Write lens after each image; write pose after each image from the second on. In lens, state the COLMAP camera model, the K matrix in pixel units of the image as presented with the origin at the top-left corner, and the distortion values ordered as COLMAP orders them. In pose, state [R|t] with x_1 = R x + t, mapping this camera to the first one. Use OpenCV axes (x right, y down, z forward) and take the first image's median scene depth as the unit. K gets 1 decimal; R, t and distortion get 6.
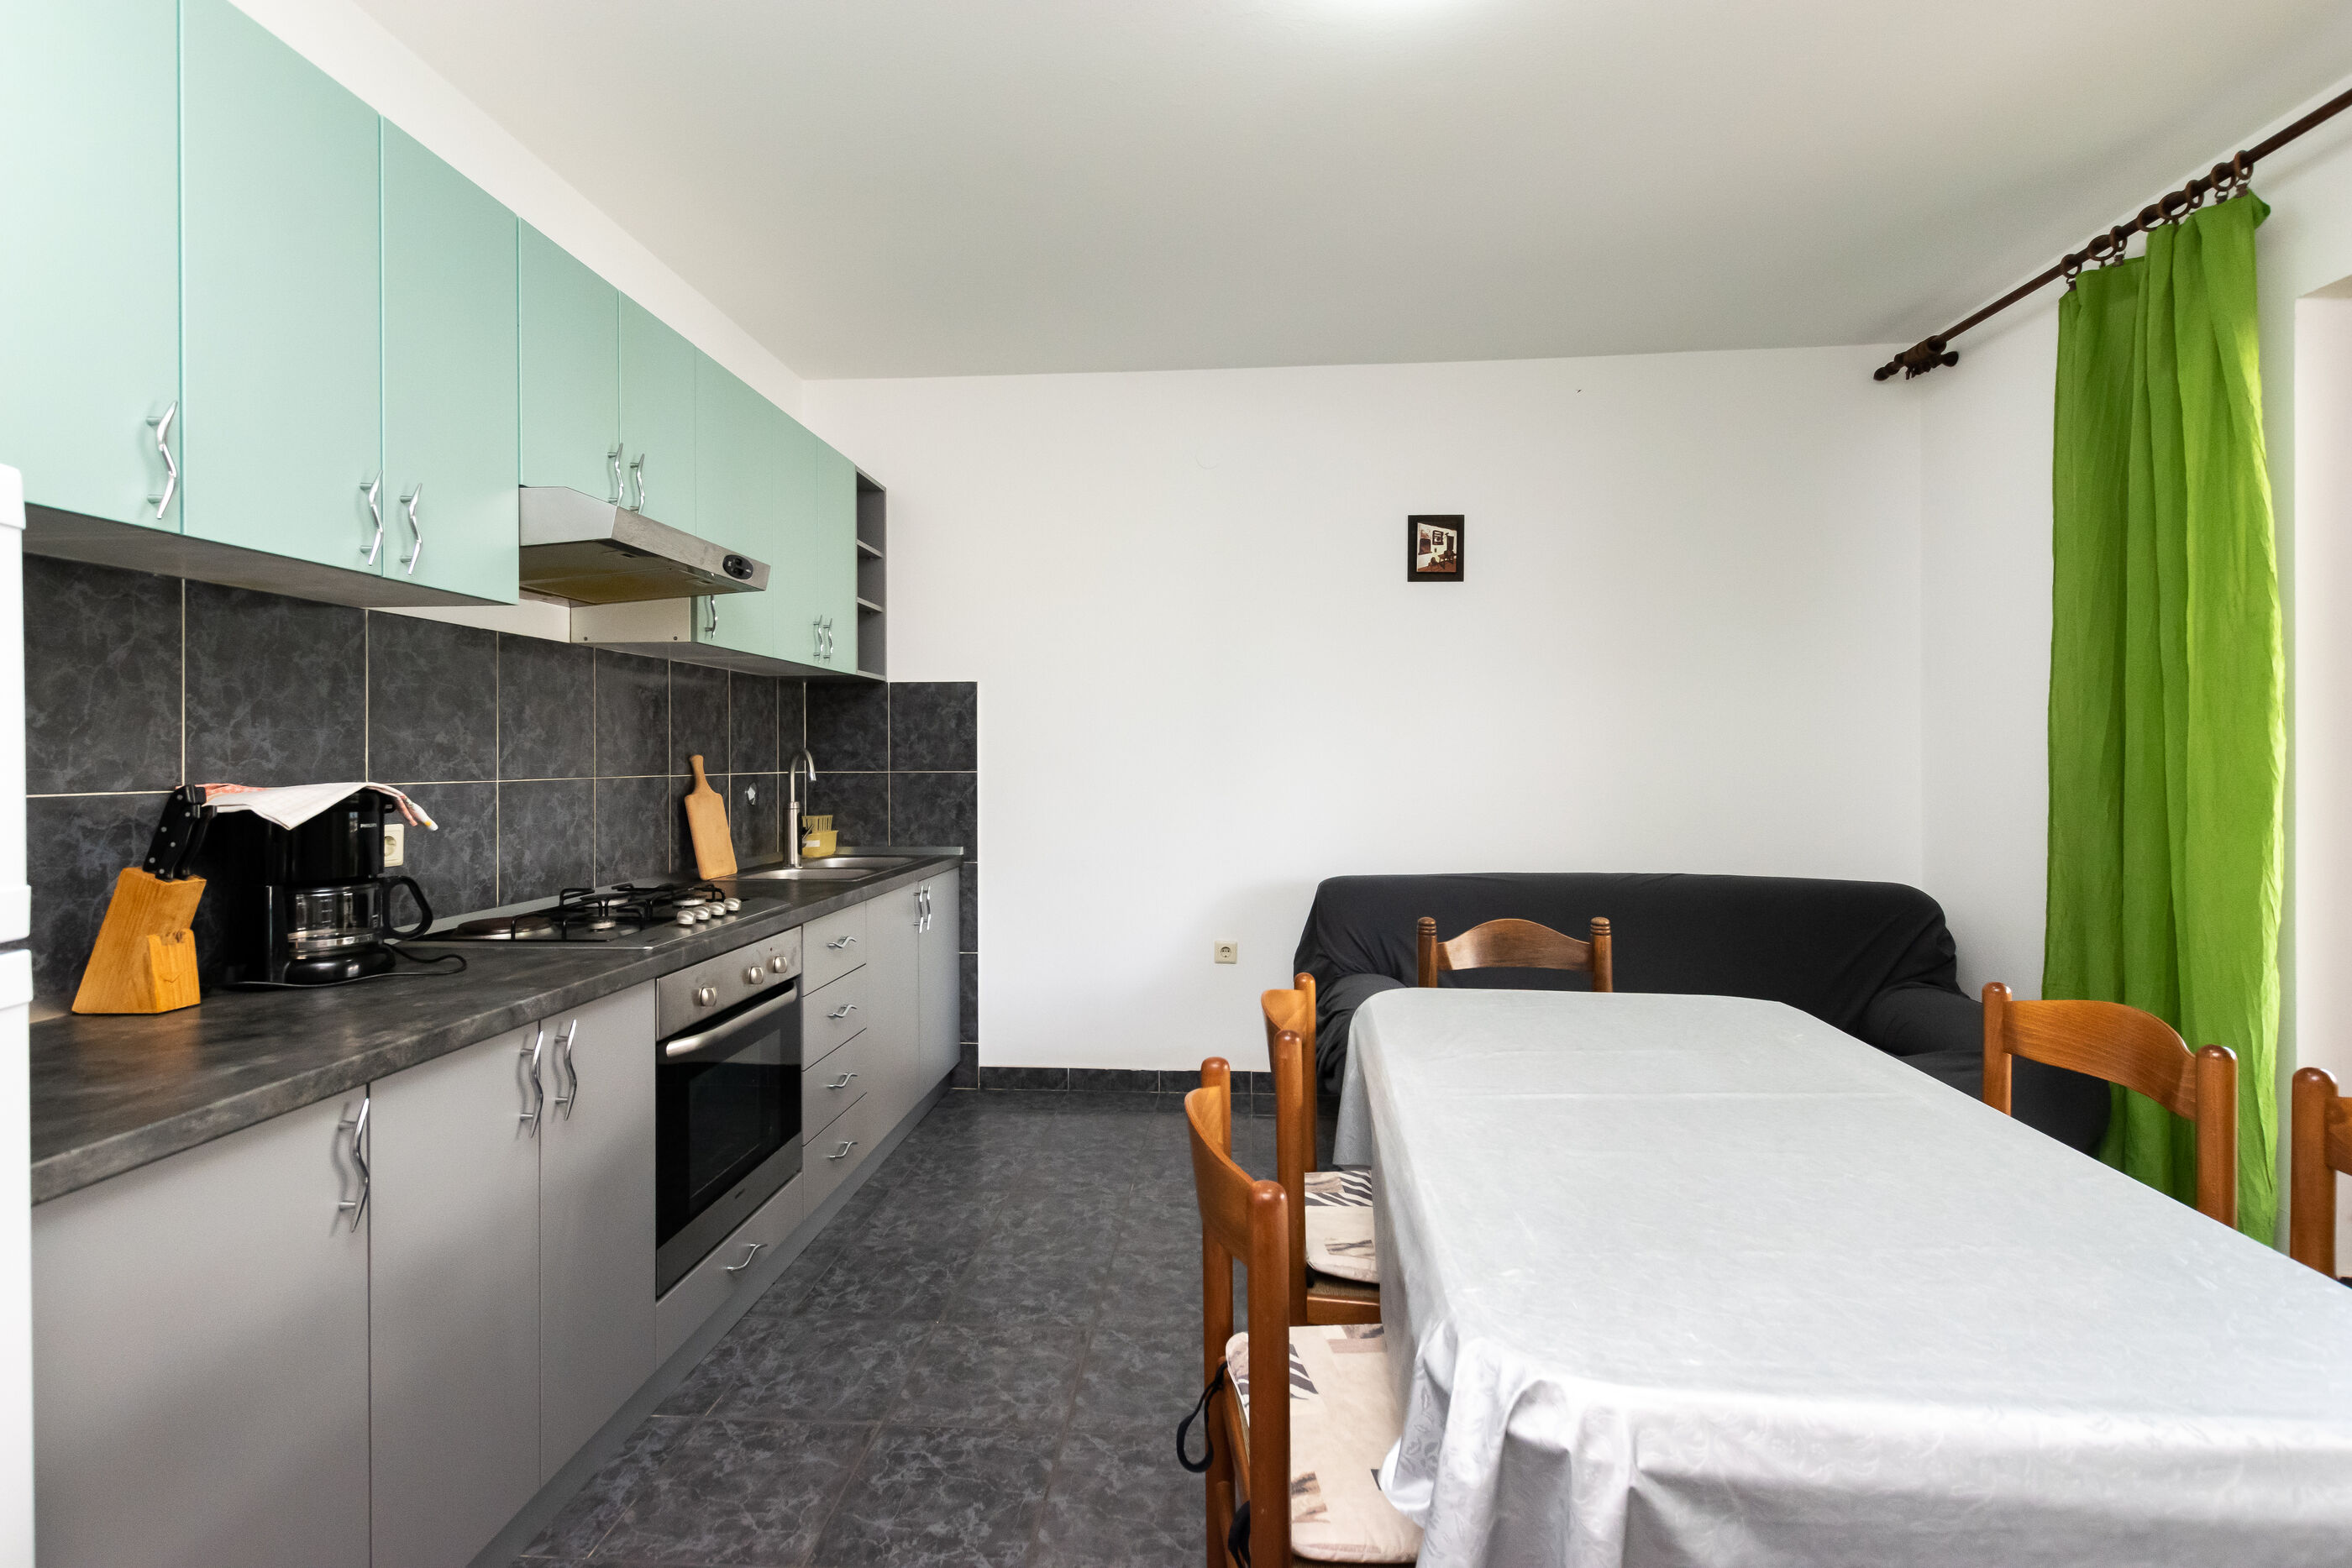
lens RADIAL K [[1046.5, 0, 1186.0], [0, 1046.5, 775.9], [0, 0, 1]] dist [0.007736, -0.002440]
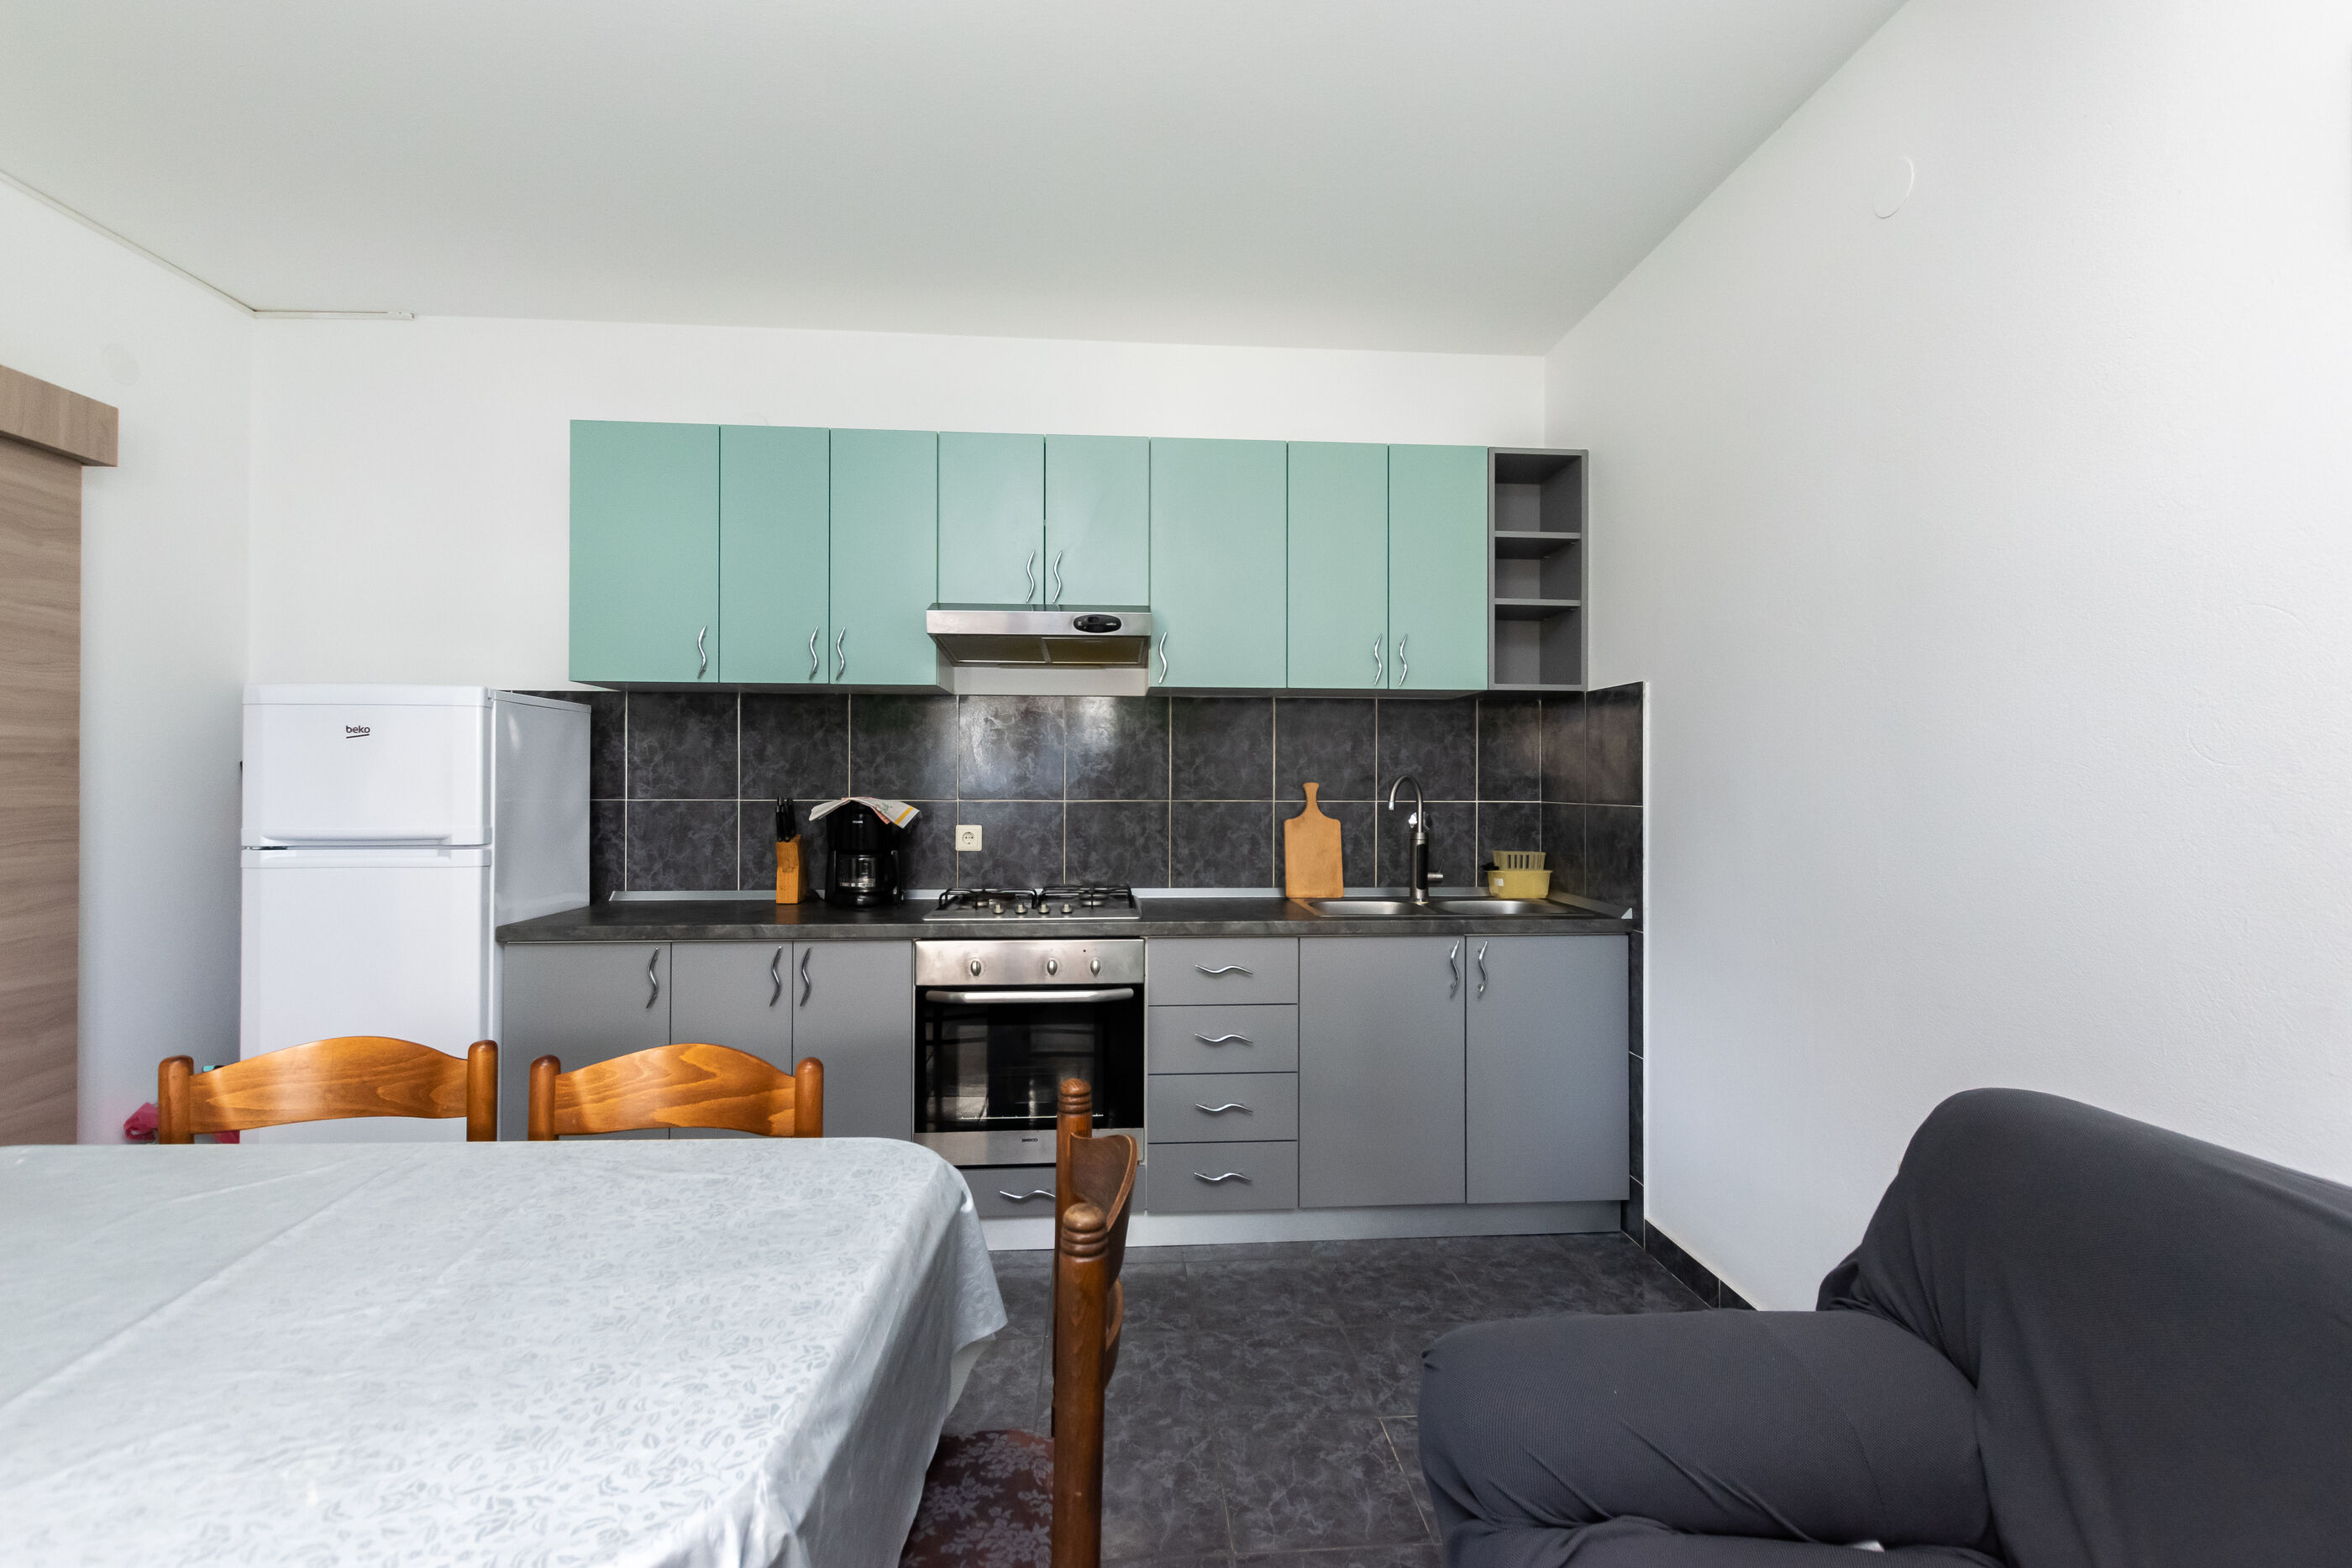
lens RADIAL K [[1046.5, 0, 1184.7], [0, 1046.5, 785.8], [0, 0, 1]] dist [0.007736, -0.002440]
pose [[0.127185, 0.005774, -0.991862, 0.655463], [-0.019756, 0.999799, 0.003287, -0.019352], [0.991682, 0.019177, 0.127273, 0.821212]]
